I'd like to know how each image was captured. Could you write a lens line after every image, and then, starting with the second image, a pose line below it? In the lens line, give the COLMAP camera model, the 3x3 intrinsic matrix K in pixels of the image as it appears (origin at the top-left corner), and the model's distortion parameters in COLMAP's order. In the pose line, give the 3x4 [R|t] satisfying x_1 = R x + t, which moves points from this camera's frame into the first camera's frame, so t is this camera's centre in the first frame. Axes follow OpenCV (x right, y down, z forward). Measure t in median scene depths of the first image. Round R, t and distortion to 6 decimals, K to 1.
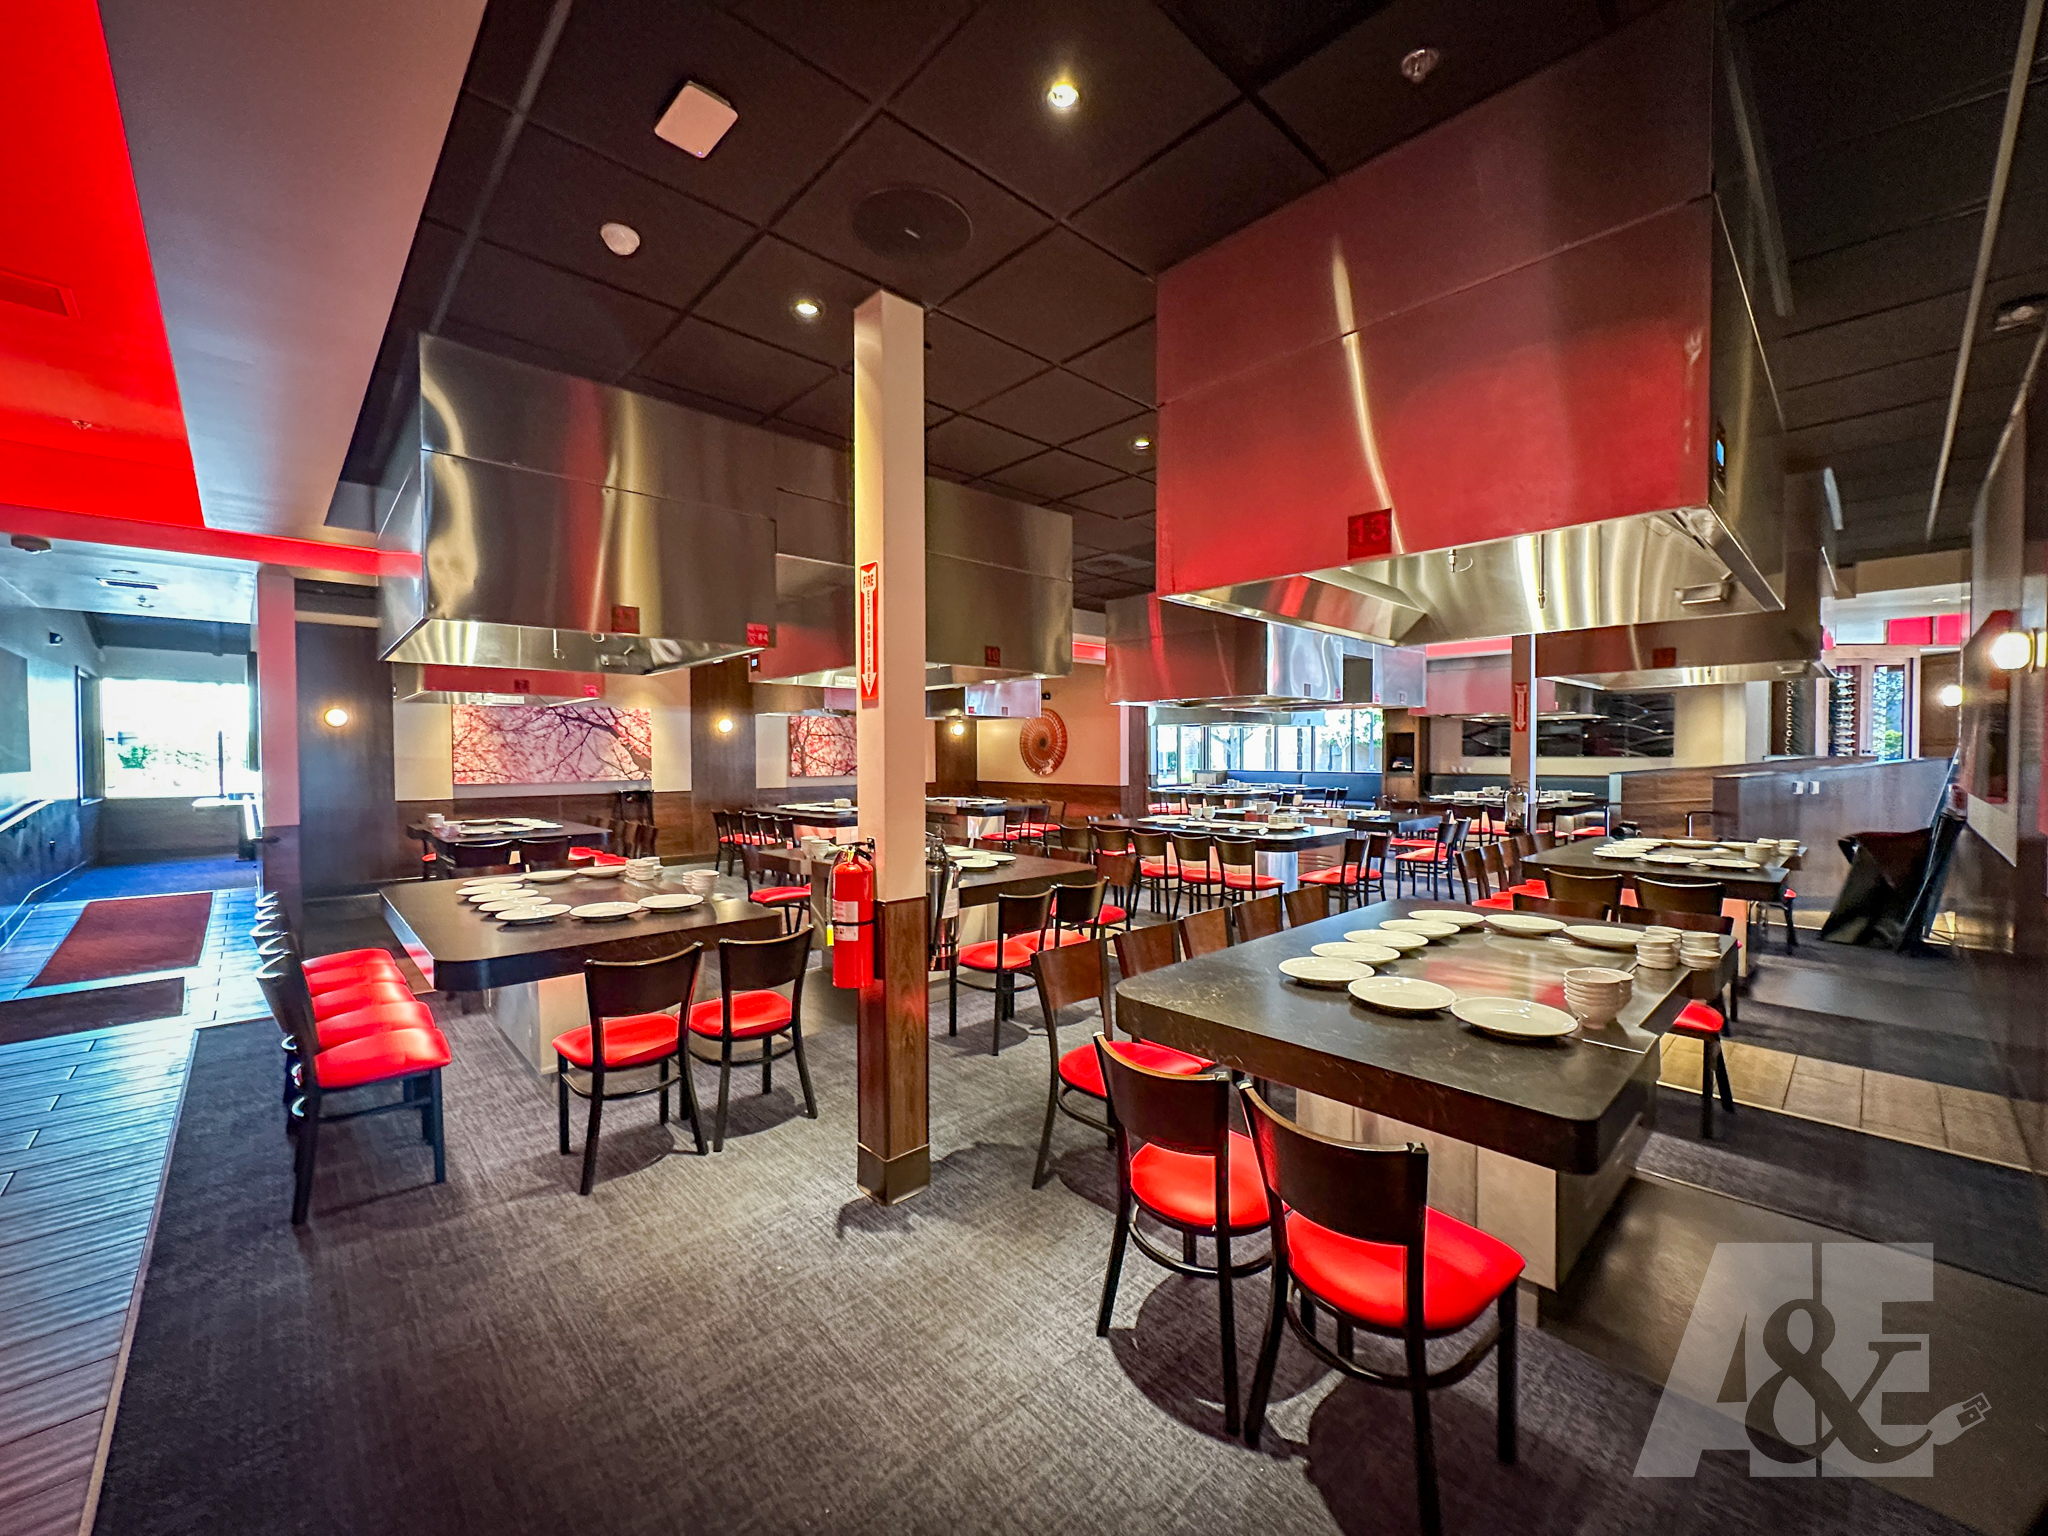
lens RADIAL K [[818.7, 0, 1025.2], [0, 818.7, 776.6], [0, 0, 1]] dist [-0.002239, -0.000222]
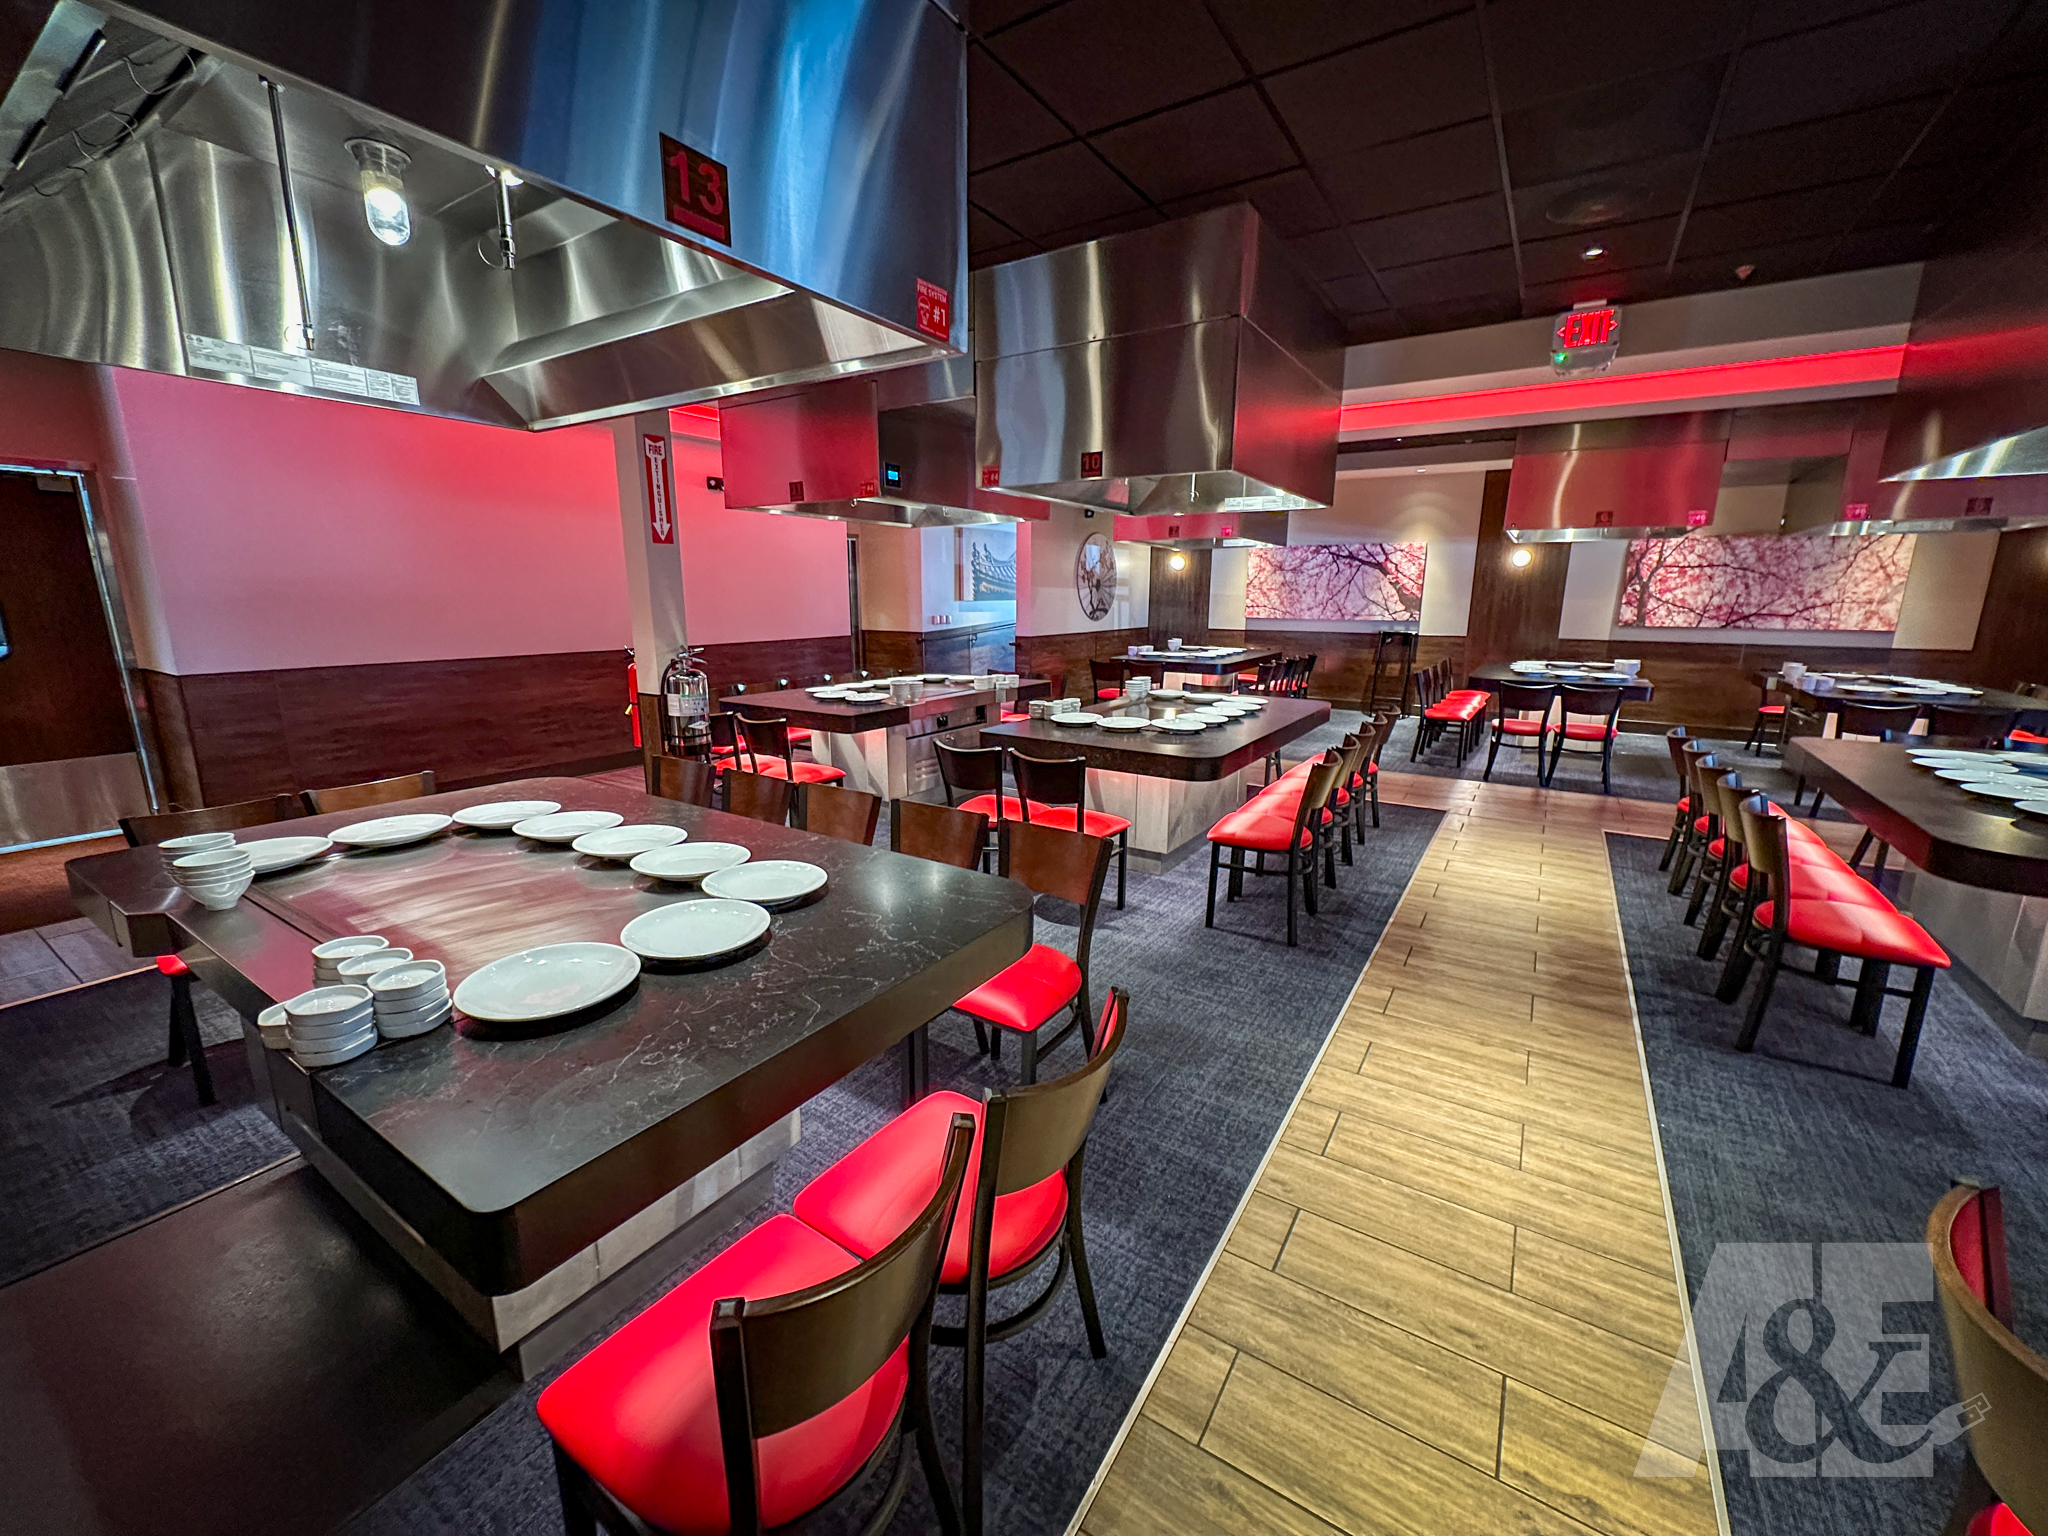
lens RADIAL K [[818.7, 0, 1024.7], [0, 818.7, 767.7], [0, 0, 1]] dist [-0.002239, -0.000222]
pose [[0.238041, 0.207648, -0.948798, 0.356583], [-0.033613, 0.978055, 0.205618, -0.009922], [0.970673, -0.017054, 0.239797, 0.354336]]
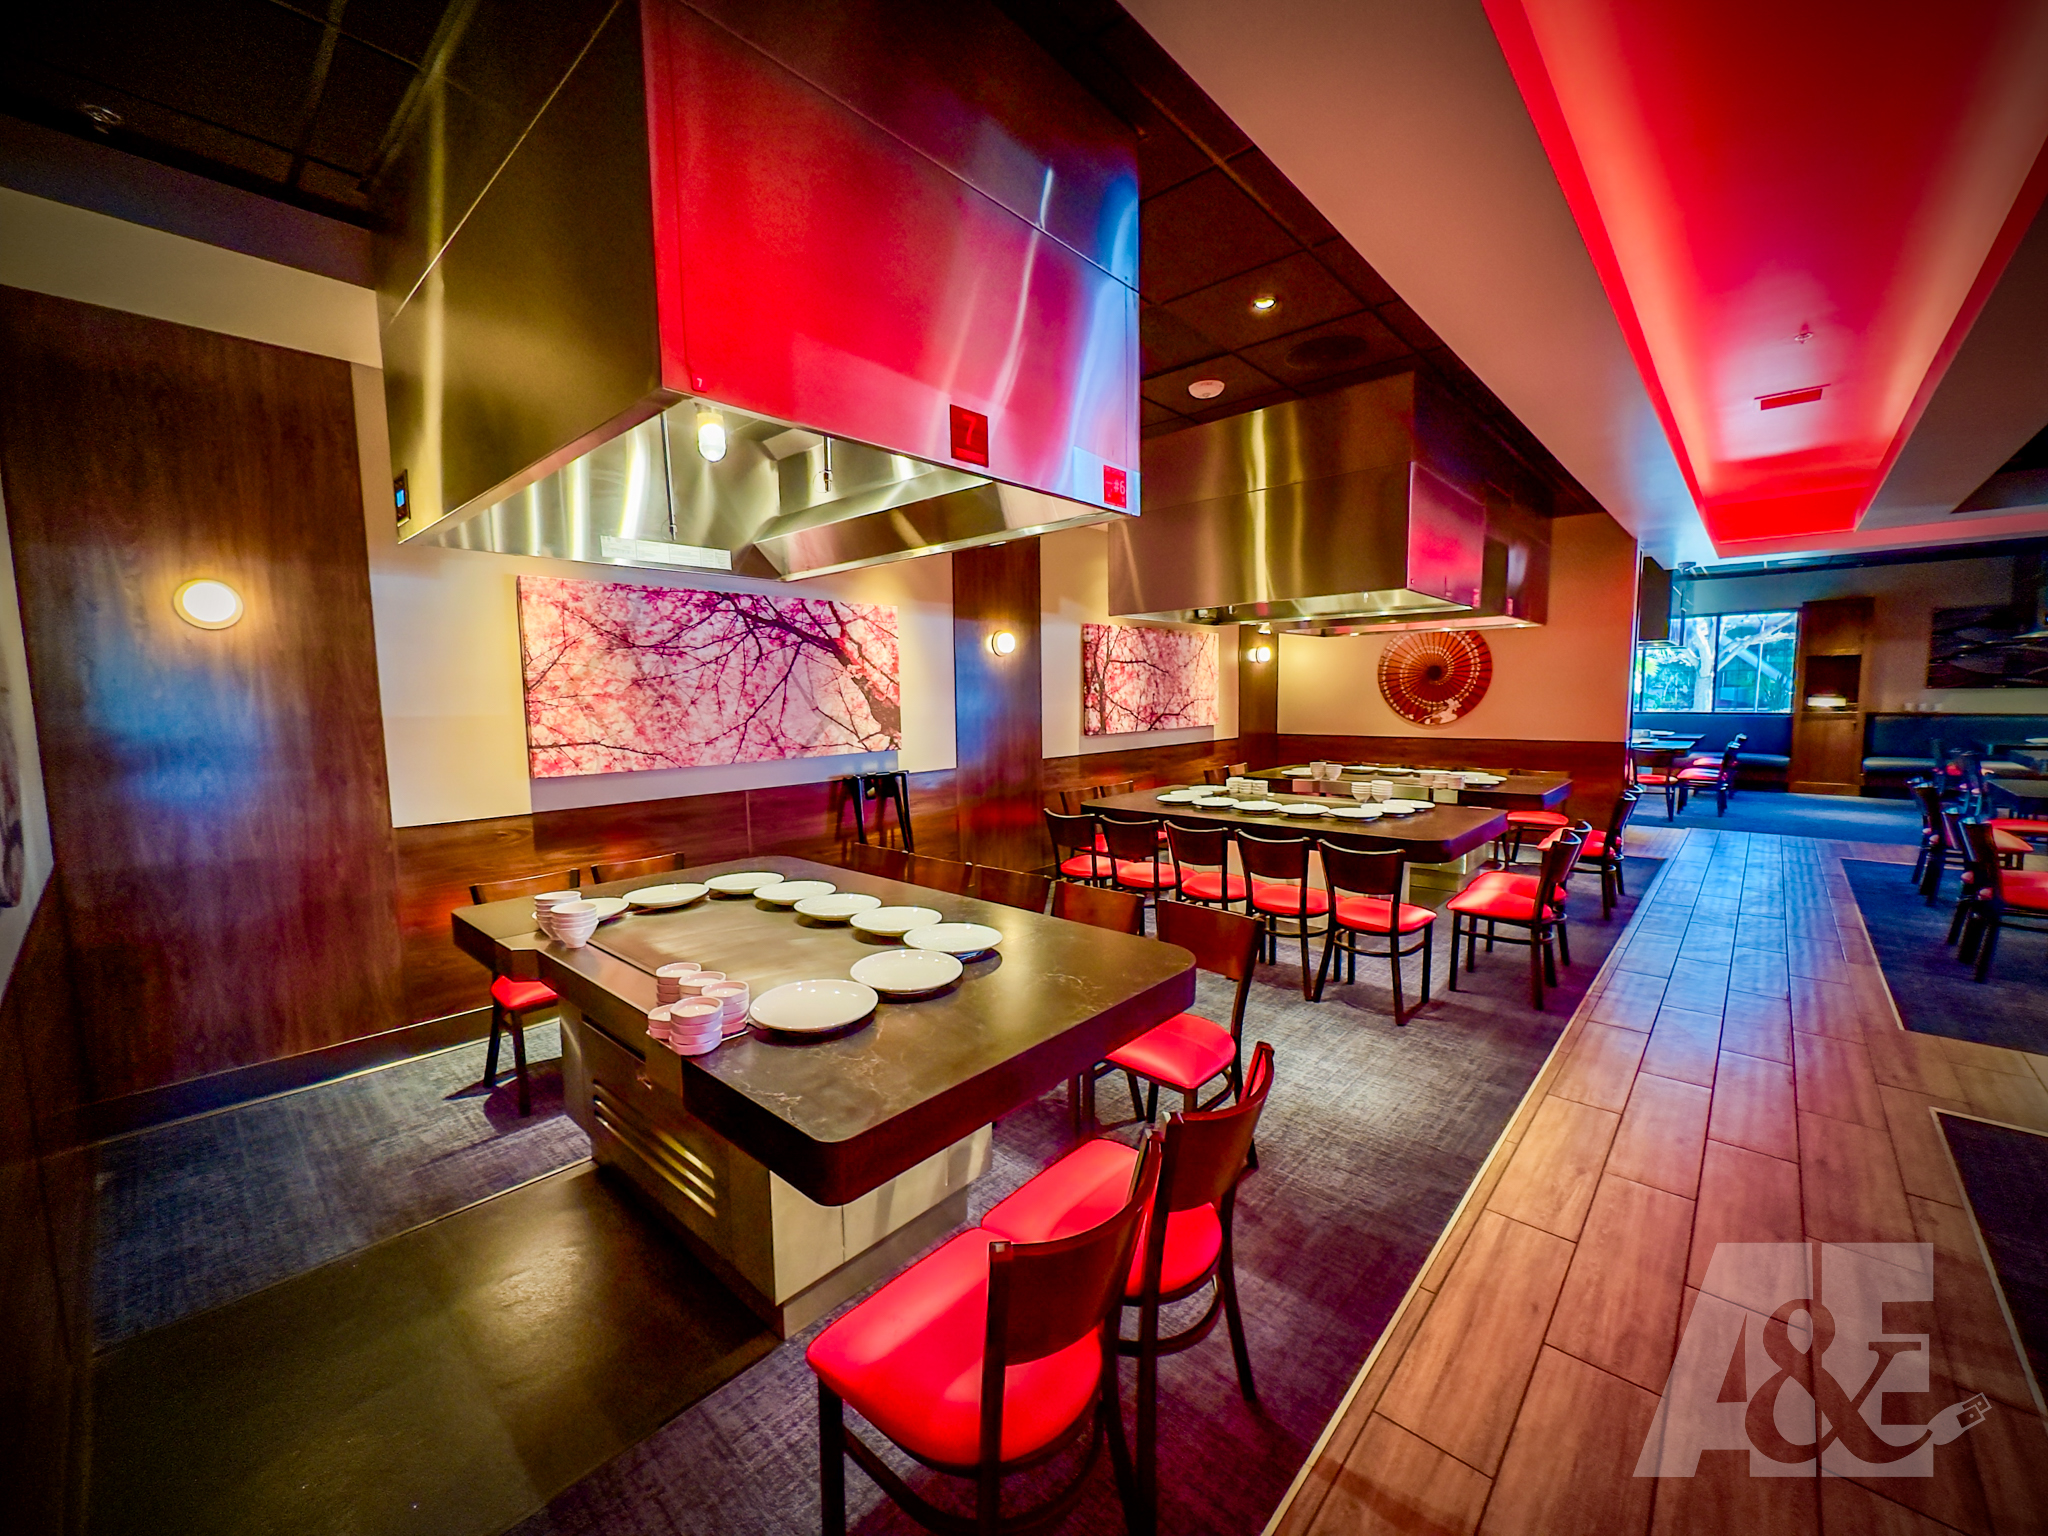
lens RADIAL K [[818.7, 0, 1024.2], [0, 818.7, 773.7], [0, 0, 1]] dist [-0.002239, -0.000222]
pose [[0.996629, -0.020871, 0.079347, -0.432357], [0.015446, 0.997540, 0.068379, -0.015321], [-0.080579, -0.066922, 0.994499, 0.510455]]
